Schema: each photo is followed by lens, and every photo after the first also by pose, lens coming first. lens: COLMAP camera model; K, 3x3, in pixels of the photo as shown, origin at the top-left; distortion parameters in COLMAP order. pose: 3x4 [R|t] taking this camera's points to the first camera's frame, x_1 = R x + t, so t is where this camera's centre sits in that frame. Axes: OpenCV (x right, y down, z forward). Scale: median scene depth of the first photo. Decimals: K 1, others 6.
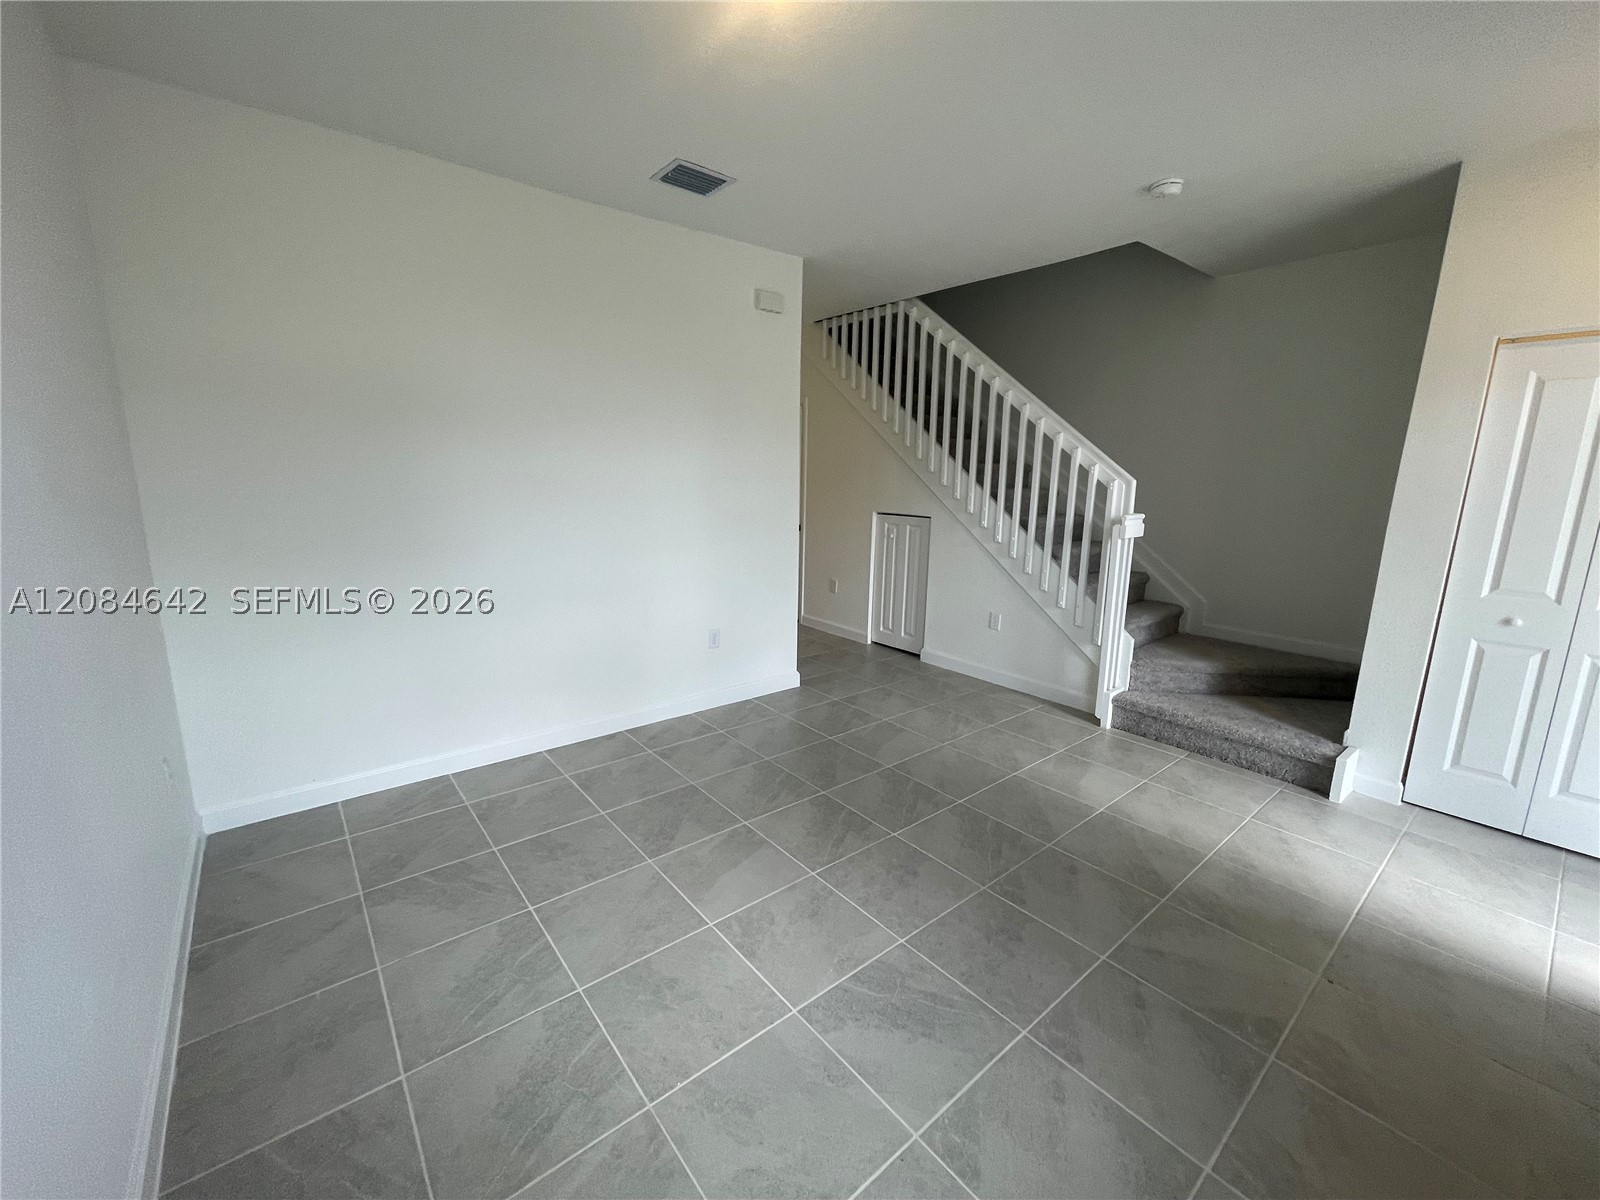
lens RADIAL K [[641.9, 0, 801.0], [0, 641.9, 588.6], [0, 0, 1]] dist [0.000371, 0.000086]
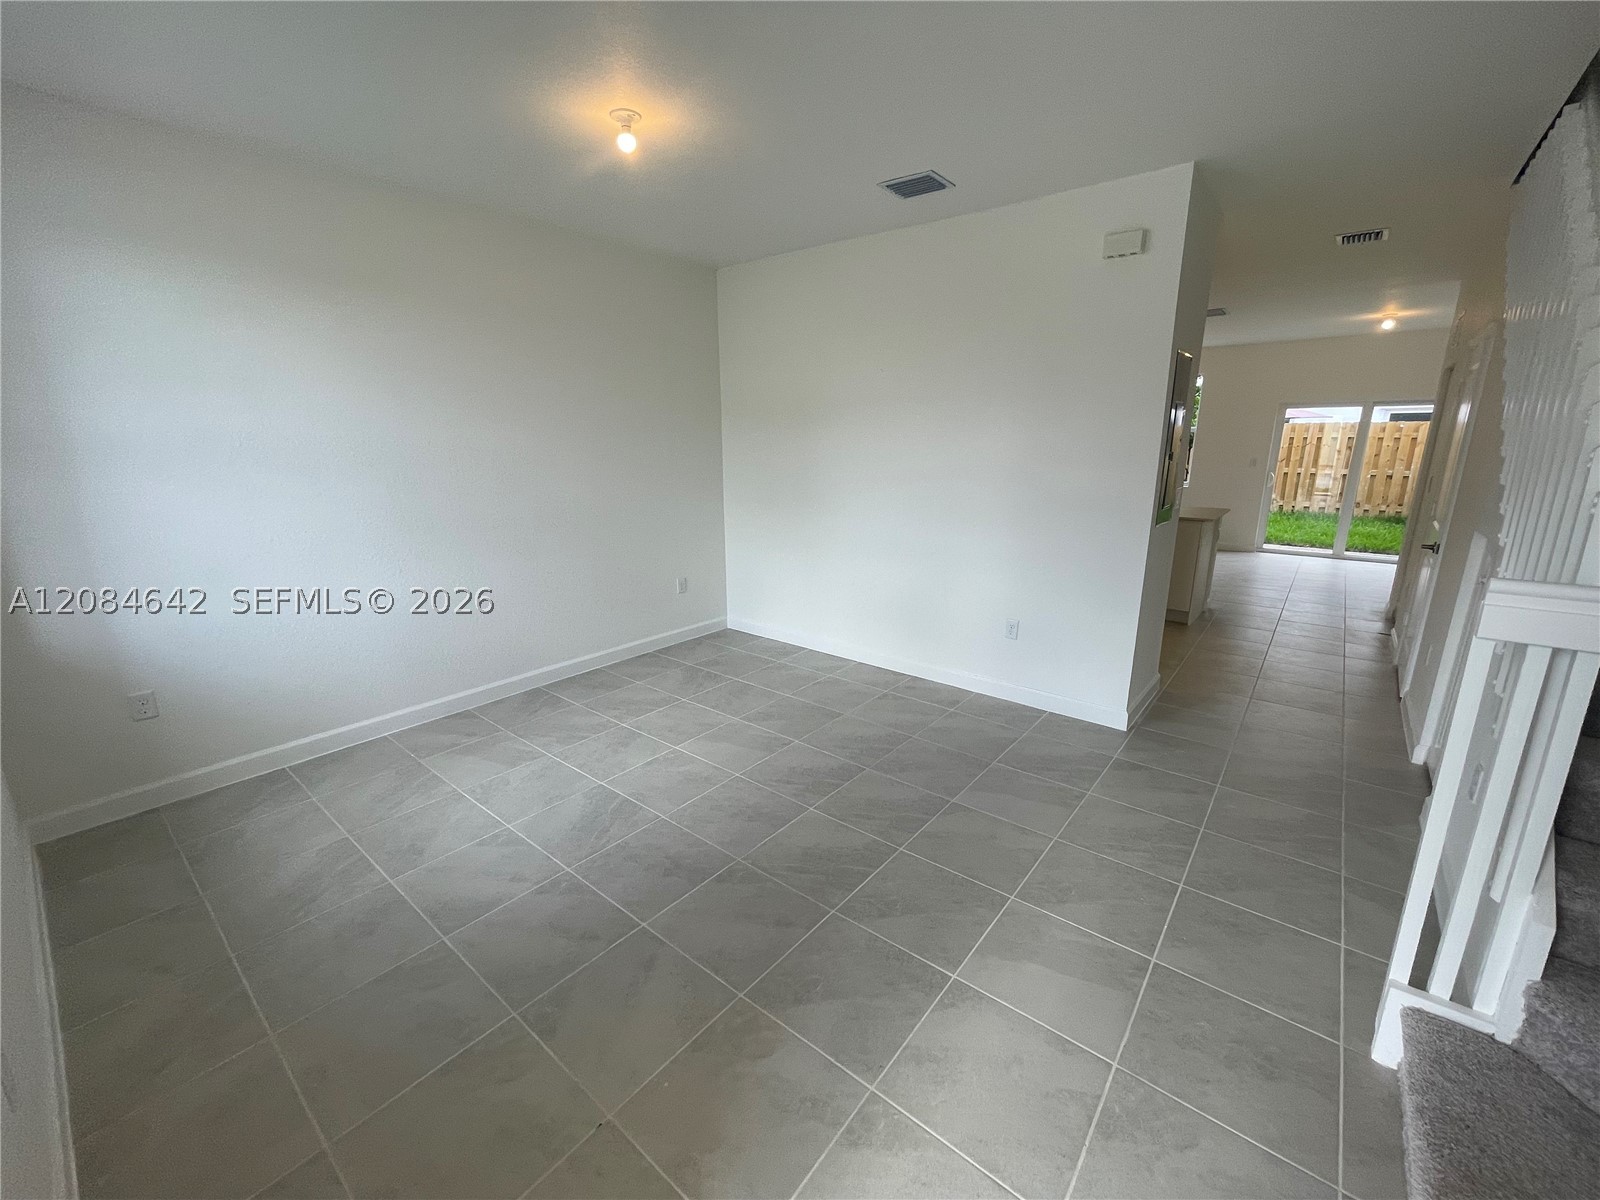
lens RADIAL K [[641.9, 0, 801.0], [0, 641.9, 588.6], [0, 0, 1]] dist [0.000371, 0.000086]
pose [[0.213660, 0.209363, -0.954210, 1.074228], [-0.178183, 0.968732, 0.172652, -0.138683], [0.960521, 0.133135, 0.244284, 0.698492]]
